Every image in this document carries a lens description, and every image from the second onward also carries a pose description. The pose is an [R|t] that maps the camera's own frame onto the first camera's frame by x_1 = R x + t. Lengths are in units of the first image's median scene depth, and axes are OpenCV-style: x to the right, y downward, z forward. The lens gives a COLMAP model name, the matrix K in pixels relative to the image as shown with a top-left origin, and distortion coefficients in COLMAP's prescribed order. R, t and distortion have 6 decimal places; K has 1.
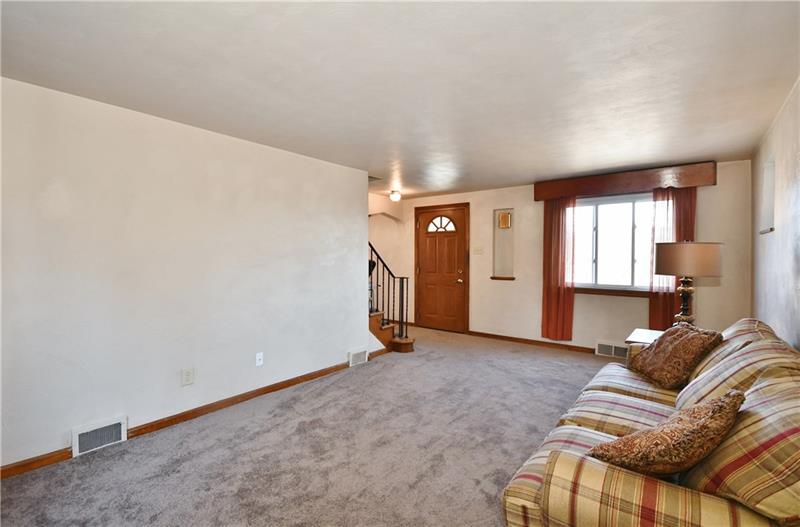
lens RADIAL K [[368.8, 0, 402.0], [0, 368.8, 256.7], [0, 0, 1]] dist [0.041237, -0.000075]
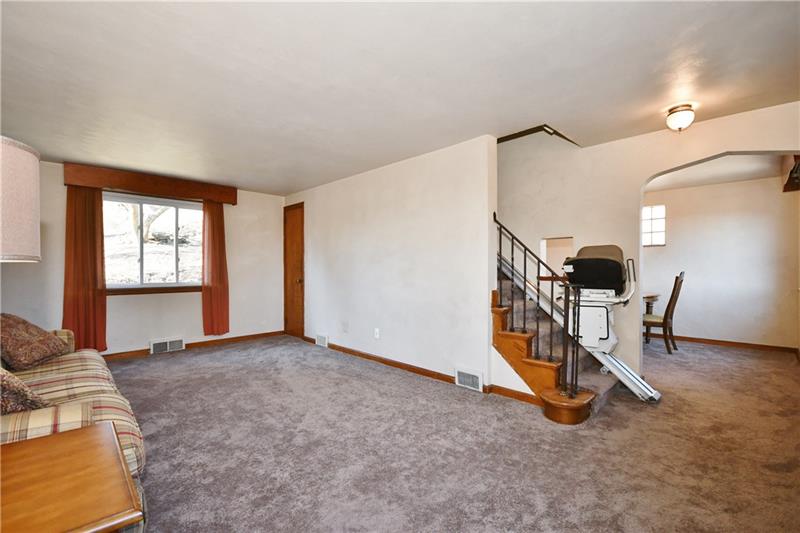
lens RADIAL K [[355.6, 0, 396.1], [0, 355.6, 268.9], [0, 0, 1]] dist [-0.019019, -0.000125]
pose [[-0.140705, 0.003182, -0.990046, 0.475443], [0.001870, 0.999994, 0.002949, 0.026485], [0.990050, -0.001437, -0.140710, 0.703444]]
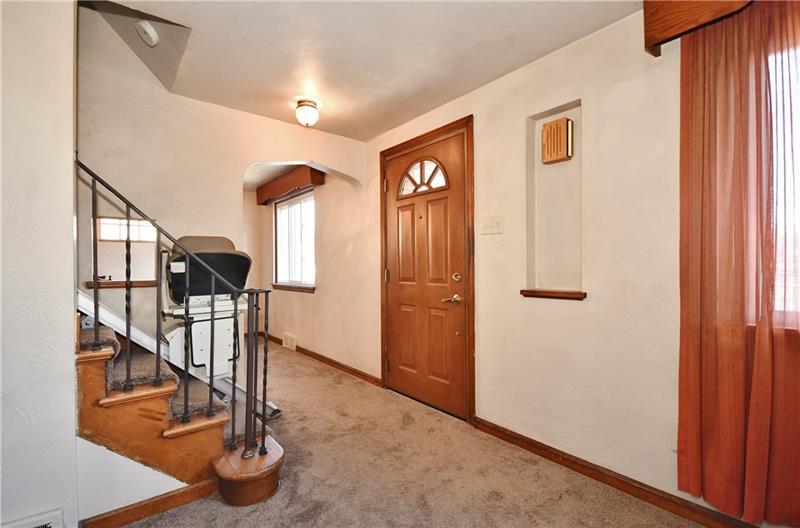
lens RADIAL K [[365.4, 0, 399.3], [0, 365.4, 263.4], [0, 0, 1]] dist [0.000365, -0.000021]
pose [[0.972443, -0.006103, -0.233060, 0.199185], [0.004271, 0.999956, -0.008365, 0.028458], [0.233100, 0.007139, 0.972426, 0.578721]]
